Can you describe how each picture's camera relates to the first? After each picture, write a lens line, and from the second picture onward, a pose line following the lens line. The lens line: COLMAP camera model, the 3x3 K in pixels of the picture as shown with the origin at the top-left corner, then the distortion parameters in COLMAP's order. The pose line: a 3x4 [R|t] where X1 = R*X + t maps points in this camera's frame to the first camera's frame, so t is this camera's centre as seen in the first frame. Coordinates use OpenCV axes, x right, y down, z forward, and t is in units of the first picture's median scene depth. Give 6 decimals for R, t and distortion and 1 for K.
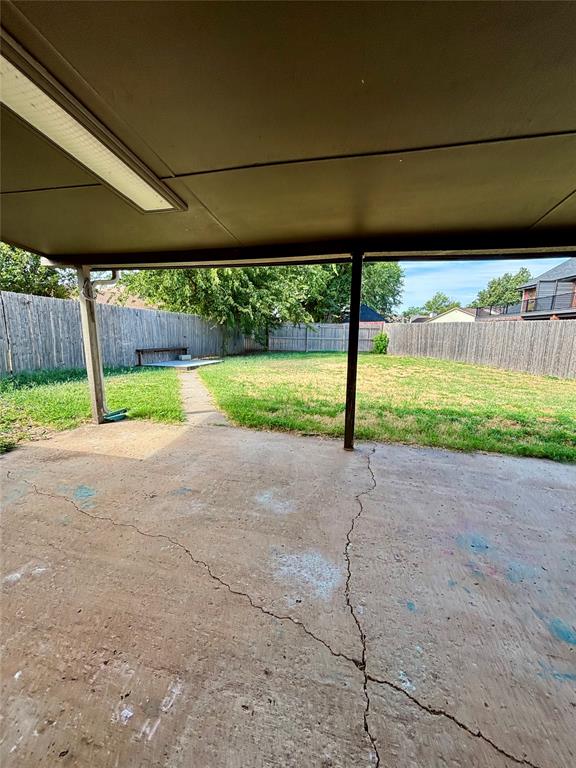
lens RADIAL K [[310.3, 0, 287.4], [0, 310.3, 384.6], [0, 0, 1]] dist [0.001969, -0.001112]
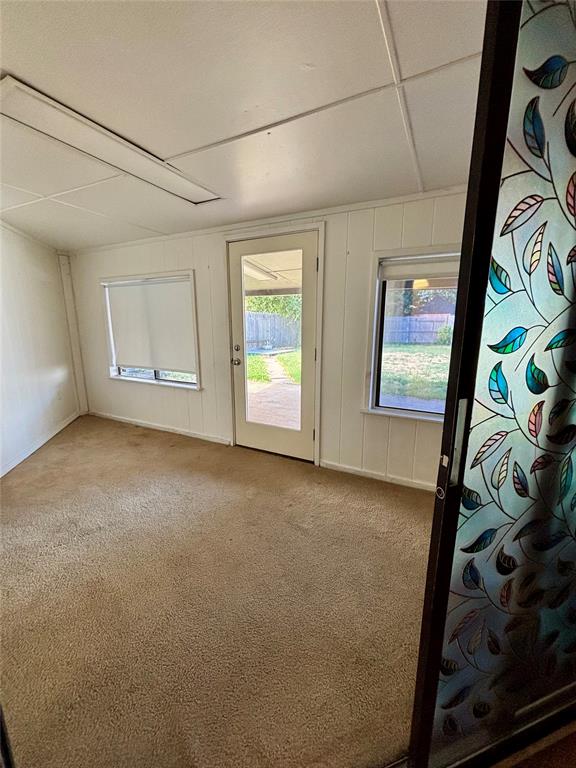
lens RADIAL K [[310.3, 0, 287.4], [0, 310.3, 384.6], [0, 0, 1]] dist [0.001969, -0.001112]
pose [[0.971108, 0.036445, -0.235839, 0.066638], [-0.029795, 0.999053, 0.031698, 0.026509], [0.236771, -0.023756, 0.971275, -0.255991]]
